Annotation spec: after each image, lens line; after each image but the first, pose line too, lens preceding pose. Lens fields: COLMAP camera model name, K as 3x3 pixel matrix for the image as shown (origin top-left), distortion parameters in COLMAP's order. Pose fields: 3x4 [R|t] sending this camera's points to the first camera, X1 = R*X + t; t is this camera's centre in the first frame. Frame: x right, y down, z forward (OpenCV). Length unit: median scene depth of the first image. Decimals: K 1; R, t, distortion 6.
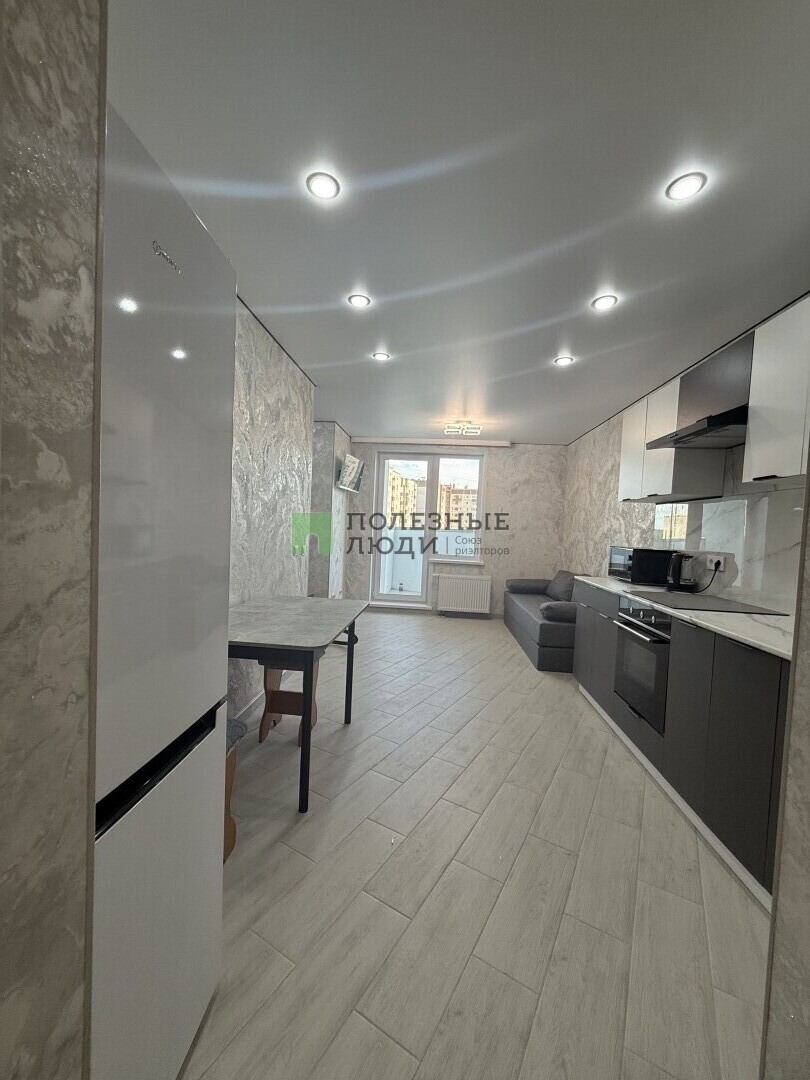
lens RADIAL K [[430.4, 0, 404.8], [0, 430.4, 542.5], [0, 0, 1]] dist [-0.001460, 0.000206]
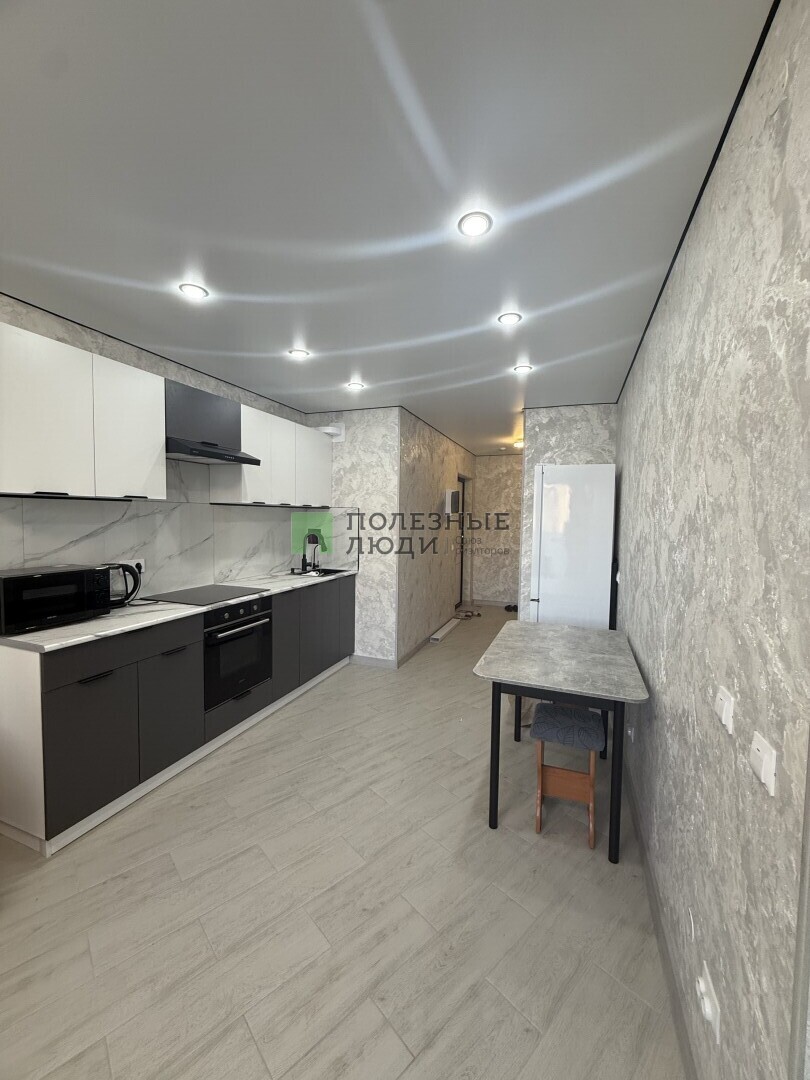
lens RADIAL K [[430.4, 0, 404.9], [0, 430.4, 536.7], [0, 0, 1]] dist [-0.001460, 0.000206]
pose [[-0.955857, -0.073891, 0.284390, -0.172594], [-0.047161, 0.993897, 0.099725, -0.157441], [-0.290023, 0.081910, -0.953508, 1.825752]]
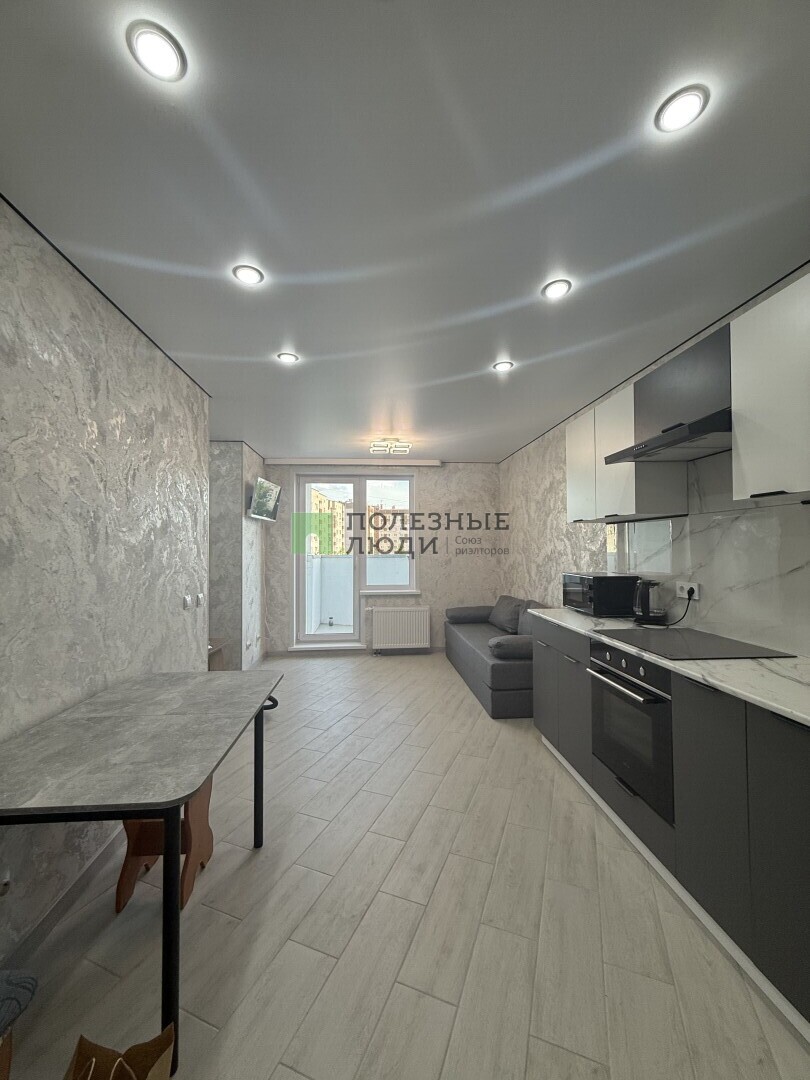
lens RADIAL K [[430.4, 0, 404.3], [0, 430.4, 536.3], [0, 0, 1]] dist [-0.001460, 0.000206]
pose [[0.985691, -0.046858, 0.161918, 0.016916], [0.056962, 0.996671, -0.058331, -0.045776], [-0.158646, 0.066720, 0.985079, 0.227454]]
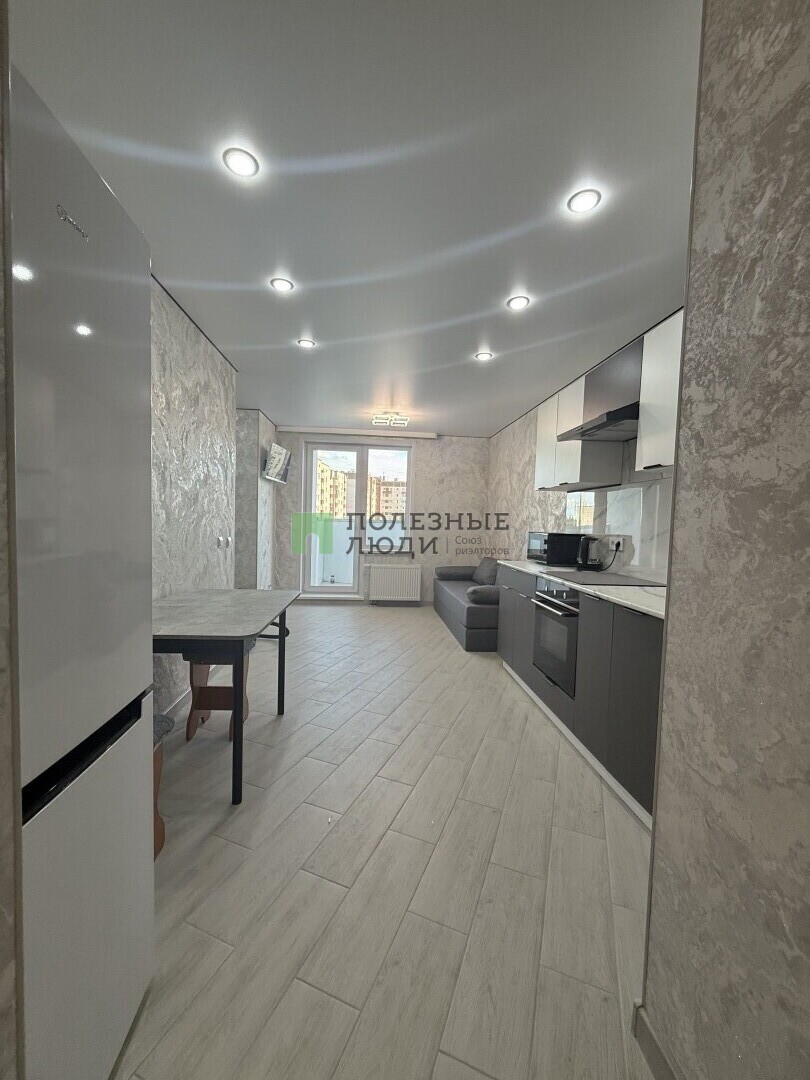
lens RADIAL K [[430.4, 0, 404.8], [0, 430.4, 542.7], [0, 0, 1]] dist [-0.001460, 0.000206]
pose [[0.987092, -0.023323, 0.158446, 0.001063], [0.020536, 0.999605, 0.019202, 0.011693], [-0.158831, -0.015700, 0.987181, -0.019670]]
